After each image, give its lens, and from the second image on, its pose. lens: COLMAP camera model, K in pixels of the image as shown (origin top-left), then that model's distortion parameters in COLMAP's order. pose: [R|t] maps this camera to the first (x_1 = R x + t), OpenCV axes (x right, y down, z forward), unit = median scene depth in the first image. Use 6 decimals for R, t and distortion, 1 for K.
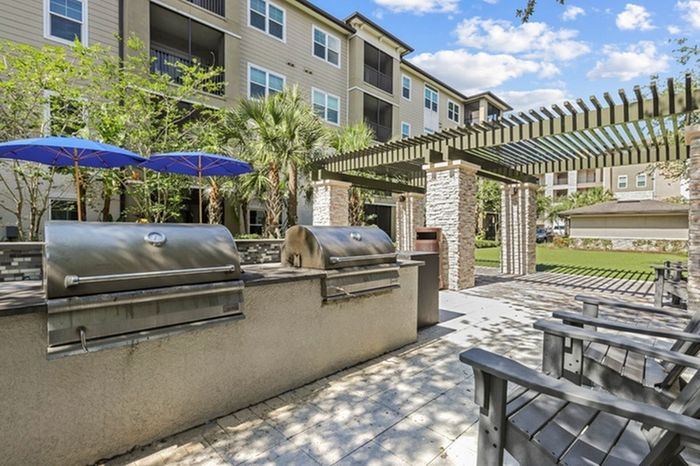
lens RADIAL K [[317.6, 0, 353.3], [0, 317.6, 229.7], [0, 0, 1]] dist [0.027571, -0.000025]
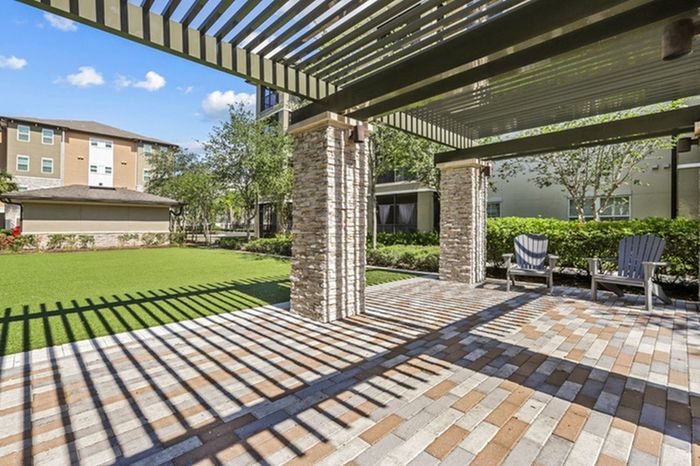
lens RADIAL K [[317.6, 0, 353.3], [0, 317.6, 229.7], [0, 0, 1]] dist [0.027571, -0.000025]
pose [[-0.007857, -0.021265, 0.999743, 0.031593], [0.000061, 0.999774, 0.021266, 0.002928], [-0.999969, 0.000228, -0.007854, 0.642751]]
